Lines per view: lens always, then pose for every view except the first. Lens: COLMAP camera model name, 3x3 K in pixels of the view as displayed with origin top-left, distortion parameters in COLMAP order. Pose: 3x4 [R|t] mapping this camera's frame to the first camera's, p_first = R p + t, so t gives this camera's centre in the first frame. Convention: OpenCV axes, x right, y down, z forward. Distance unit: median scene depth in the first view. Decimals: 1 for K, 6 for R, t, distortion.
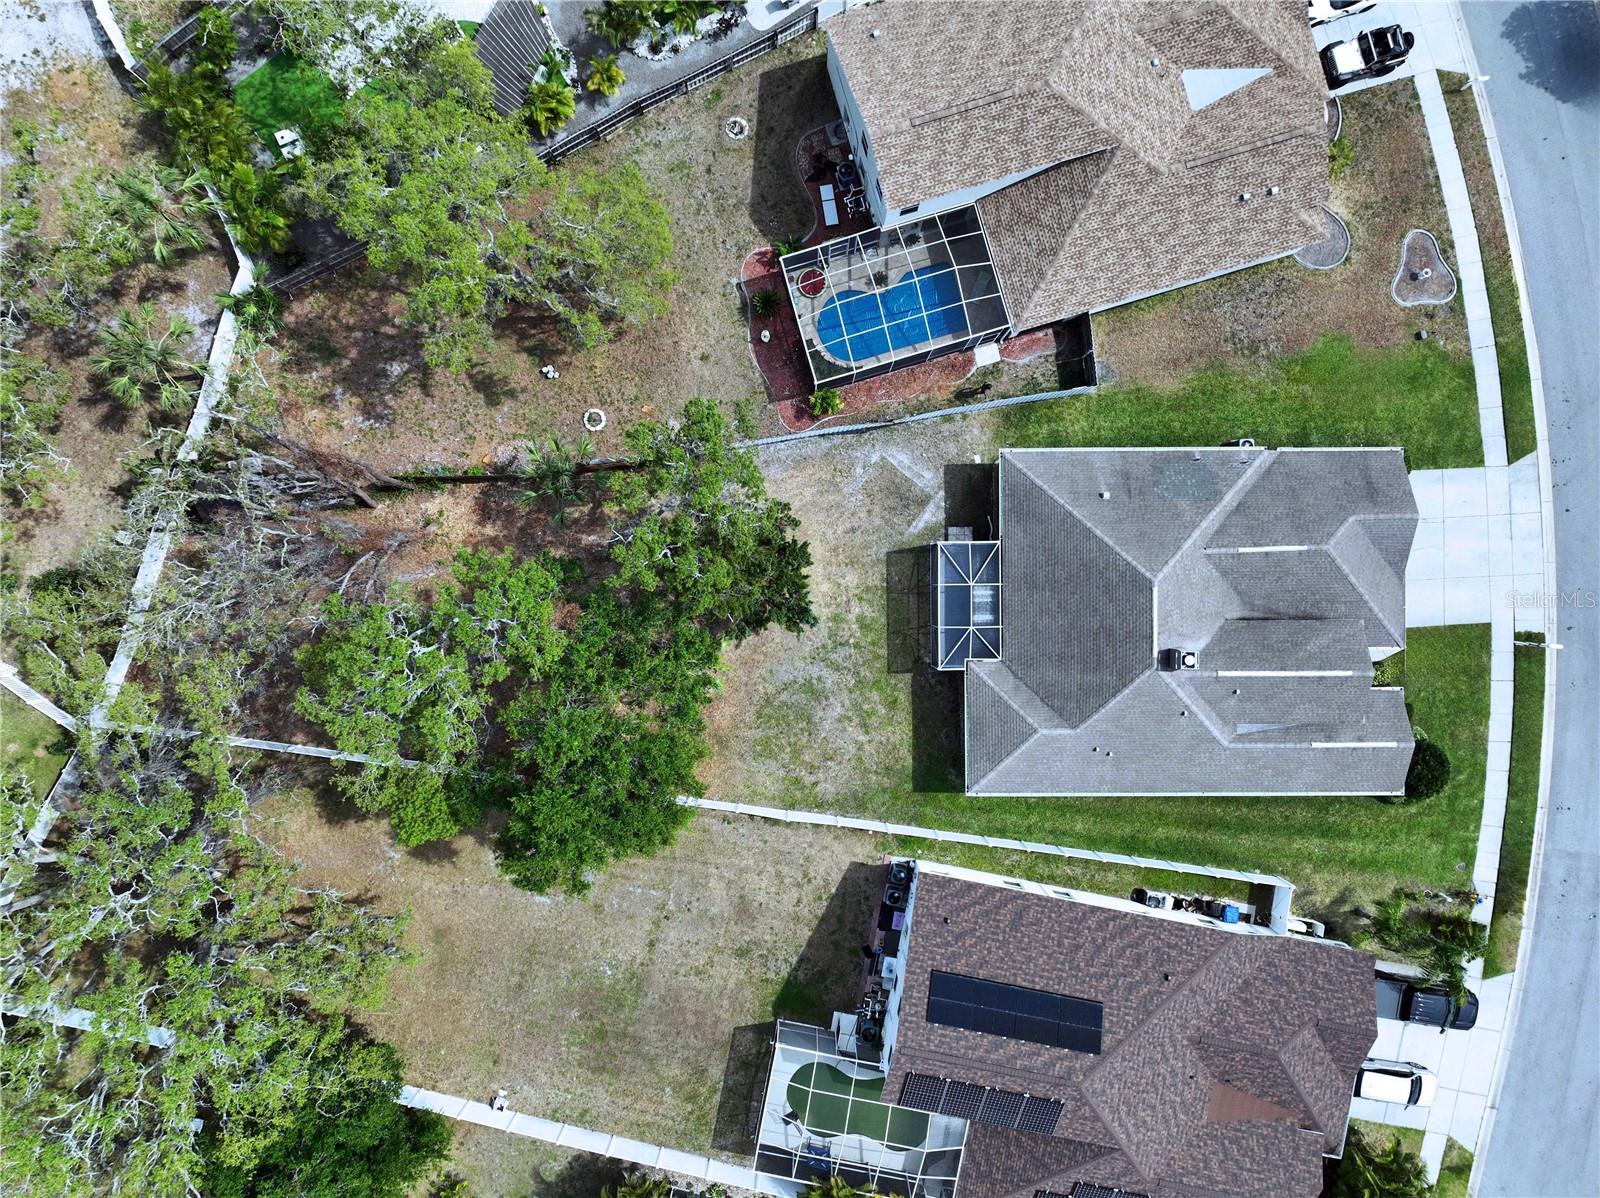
lens RADIAL K [[1106.1, 0, 798.4], [0, 1106.1, 605.5], [0, 0, 1]] dist [0.001218, 0.013048]
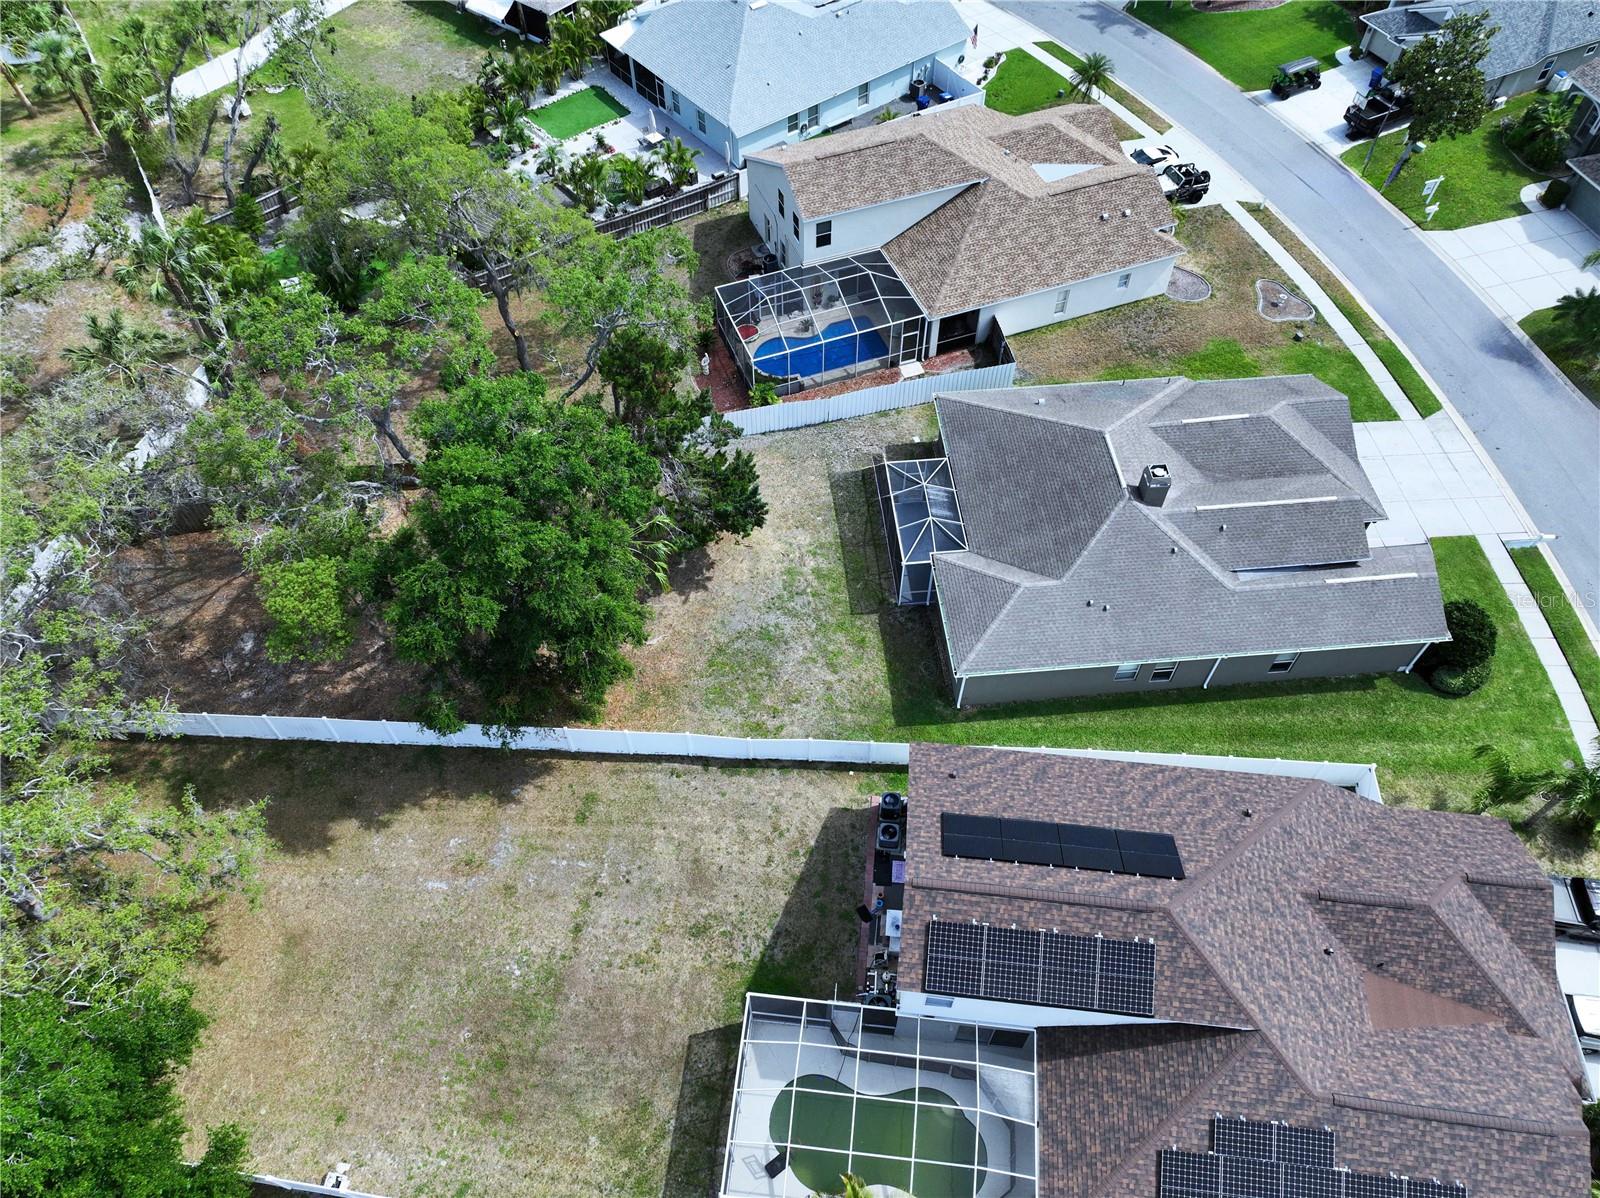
lens RADIAL K [[1106.1, 0, 797.5], [0, 1106.1, 600.8], [0, 0, 1]] dist [0.001218, 0.013048]
pose [[0.996975, -0.063370, 0.045001, -0.003413], [0.077714, 0.803878, -0.589696, 0.582095], [0.001194, 0.591409, 0.806371, 0.262926]]
